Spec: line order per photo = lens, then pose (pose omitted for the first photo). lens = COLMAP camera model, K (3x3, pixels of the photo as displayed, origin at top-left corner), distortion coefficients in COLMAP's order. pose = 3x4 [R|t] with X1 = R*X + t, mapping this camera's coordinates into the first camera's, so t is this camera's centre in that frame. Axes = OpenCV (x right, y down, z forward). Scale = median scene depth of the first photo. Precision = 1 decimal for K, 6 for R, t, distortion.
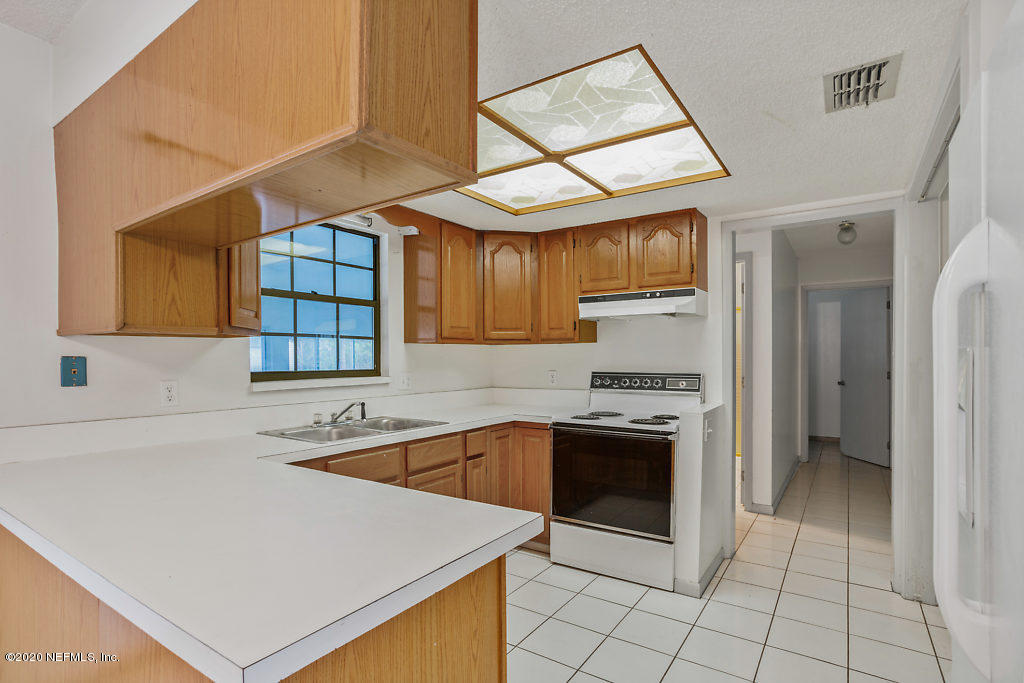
lens RADIAL K [[500.6, 0, 506.0], [0, 500.6, 365.1], [0, 0, 1]] dist [-0.028536, 0.006635]
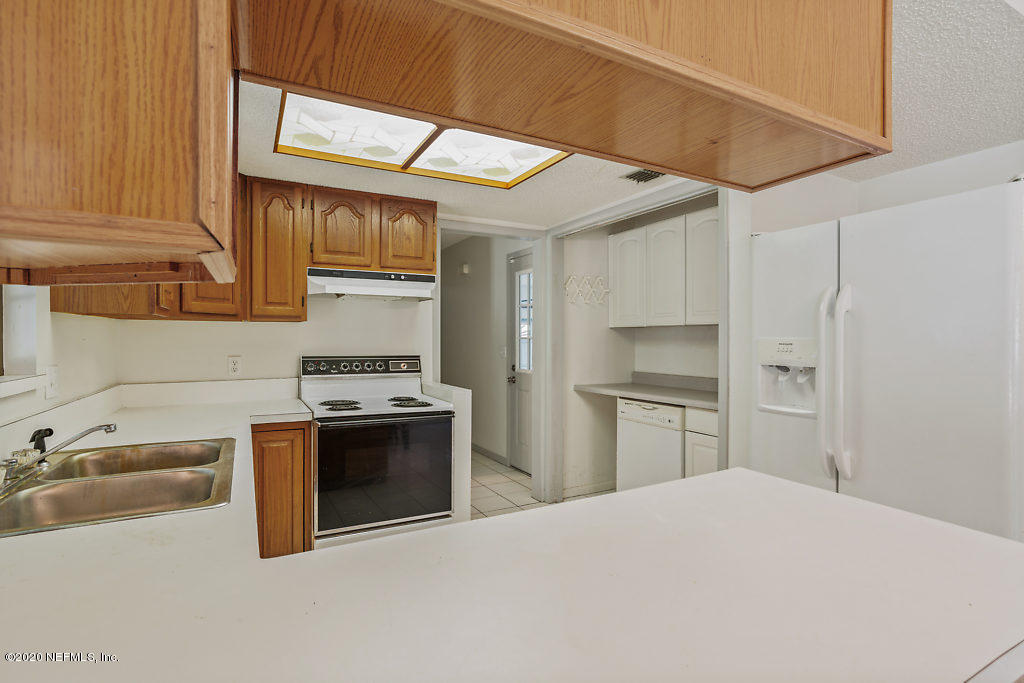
lens RADIAL K [[500.6, 0, 504.7], [0, 500.6, 341.5], [0, 0, 1]] dist [-0.028536, 0.006635]
pose [[0.466272, 0.002185, 0.884639, -0.465980], [0.005335, 0.999972, -0.005282, -0.005733], [-0.884625, 0.007182, 0.466247, 0.333671]]
